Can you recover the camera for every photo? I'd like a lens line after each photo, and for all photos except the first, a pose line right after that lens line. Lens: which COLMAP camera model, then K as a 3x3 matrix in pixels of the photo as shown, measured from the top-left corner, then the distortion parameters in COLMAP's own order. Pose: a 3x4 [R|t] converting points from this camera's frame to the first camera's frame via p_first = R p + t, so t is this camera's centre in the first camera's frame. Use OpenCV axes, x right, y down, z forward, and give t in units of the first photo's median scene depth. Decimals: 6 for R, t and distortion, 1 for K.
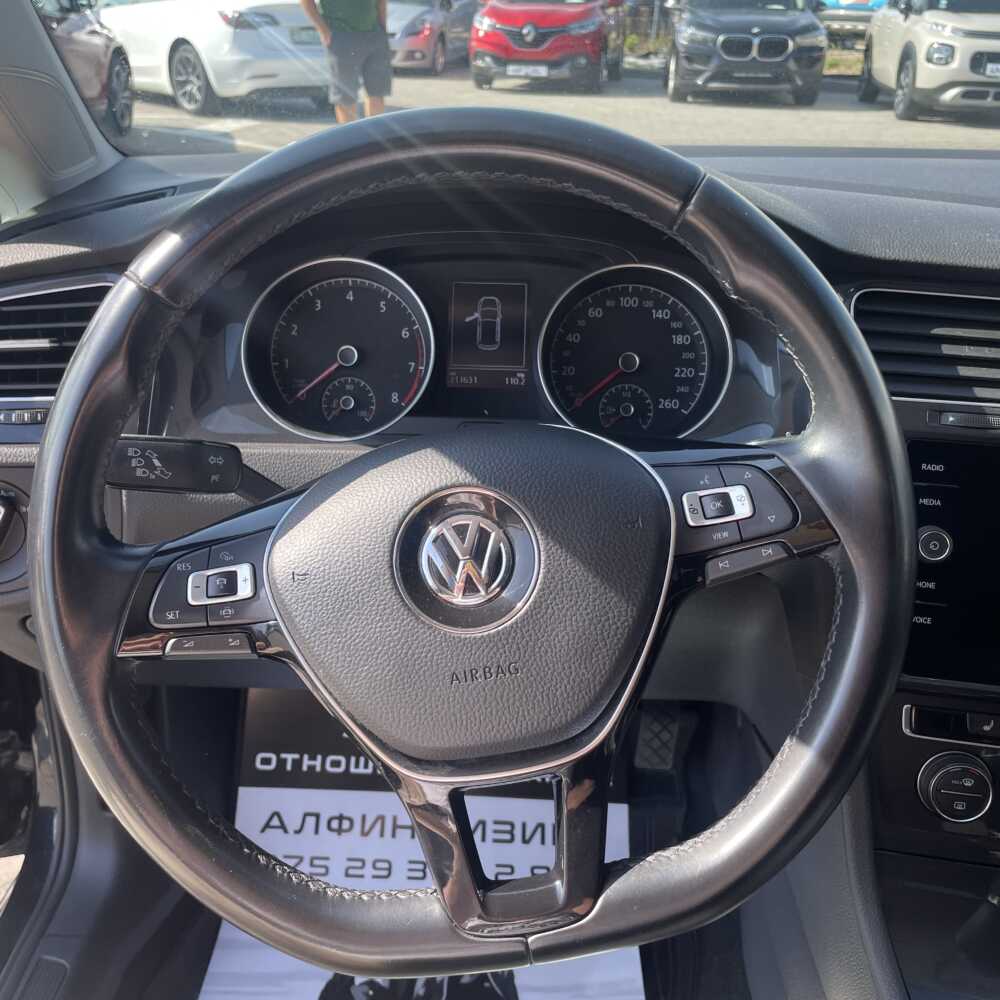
lens RADIAL K [[1024.9, 0, 500.0], [0, 1024.9, 500.0], [0, 0, 1]] dist [0.021222, -0.024718]
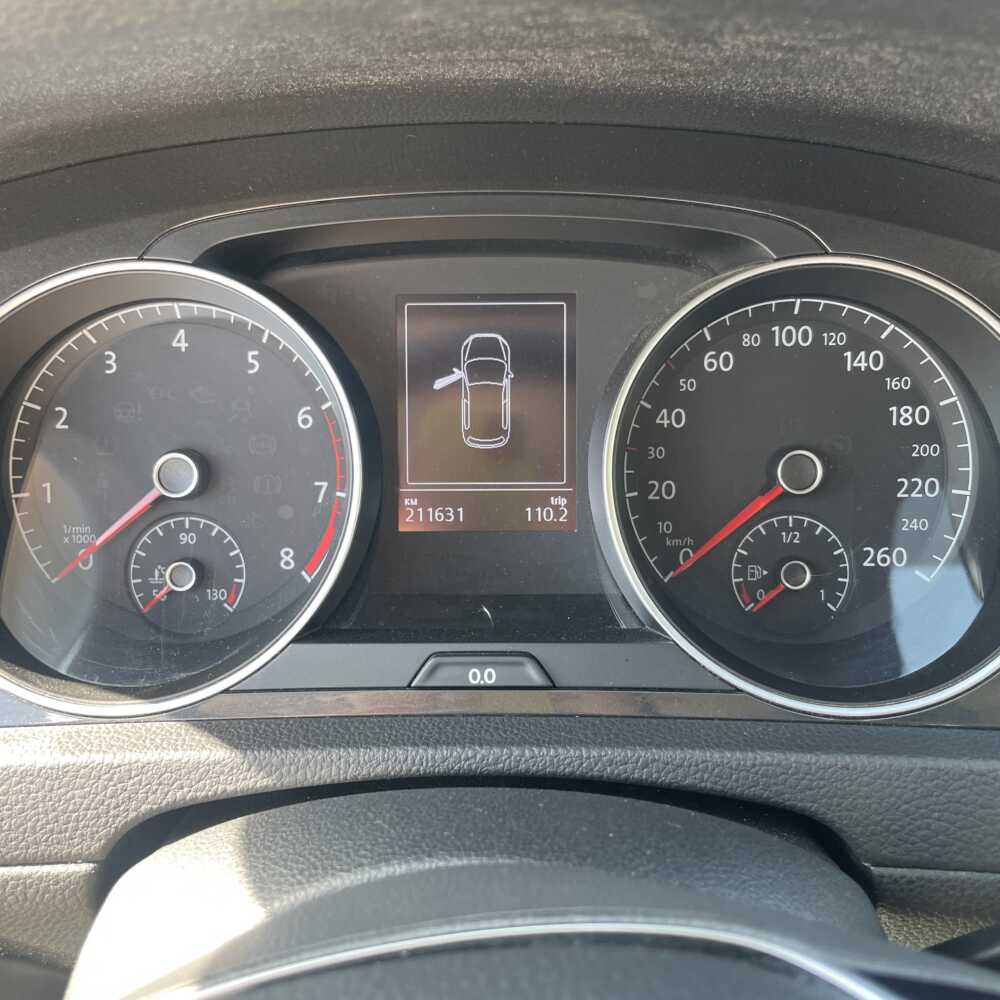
lens RADIAL K [[1038.7, 0, 499.0], [0, 1038.7, 503.5], [0, 0, 1]] dist [0.032065, -0.040698]
pose [[0.999533, -0.030362, 0.003532, -0.008162], [0.030220, 0.998927, 0.035085, -0.138131], [-0.004594, -0.034962, 0.999378, 0.532995]]
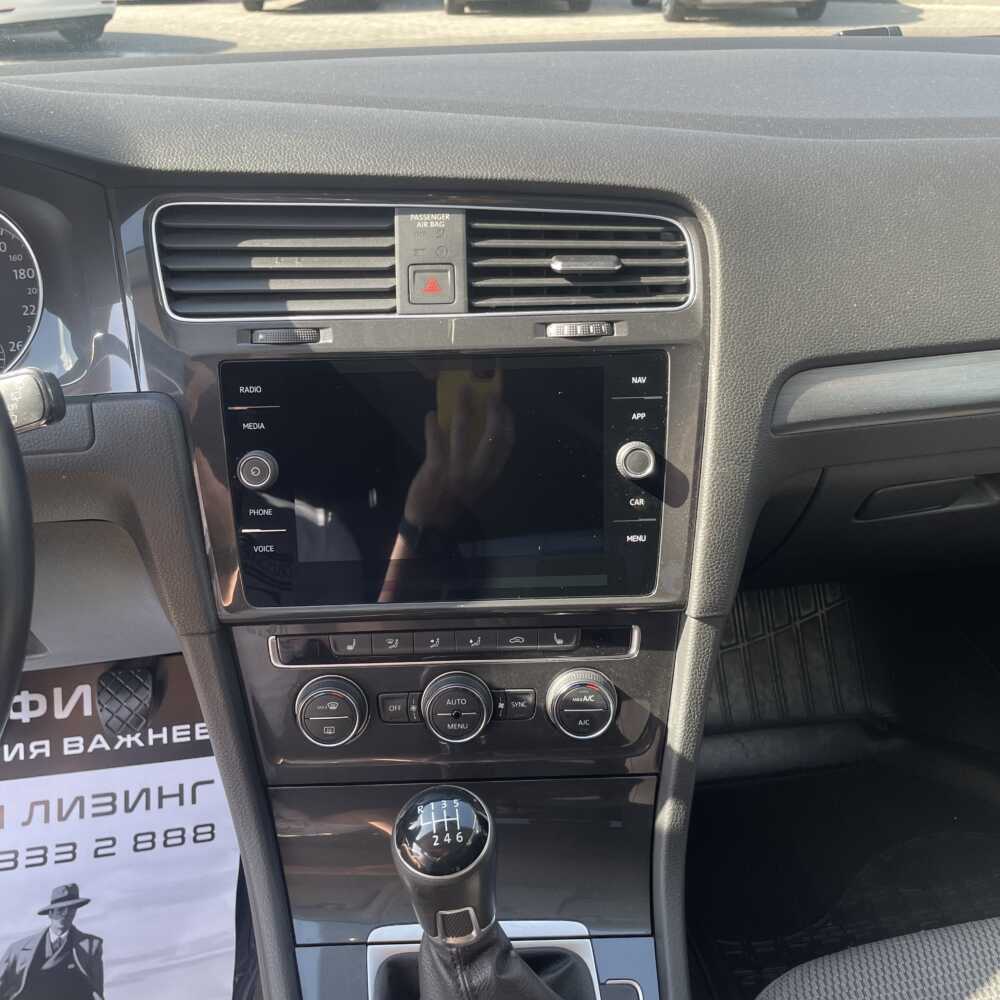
lens RADIAL K [[1025.6, 0, 493.9], [0, 1025.6, 506.8], [0, 0, 1]] dist [0.073147, -0.092078]
pose [[0.981947, -0.121947, 0.144598, 0.424239], [0.111572, 0.990703, 0.077841, 0.023165], [-0.152746, -0.060303, 0.986424, 0.013740]]
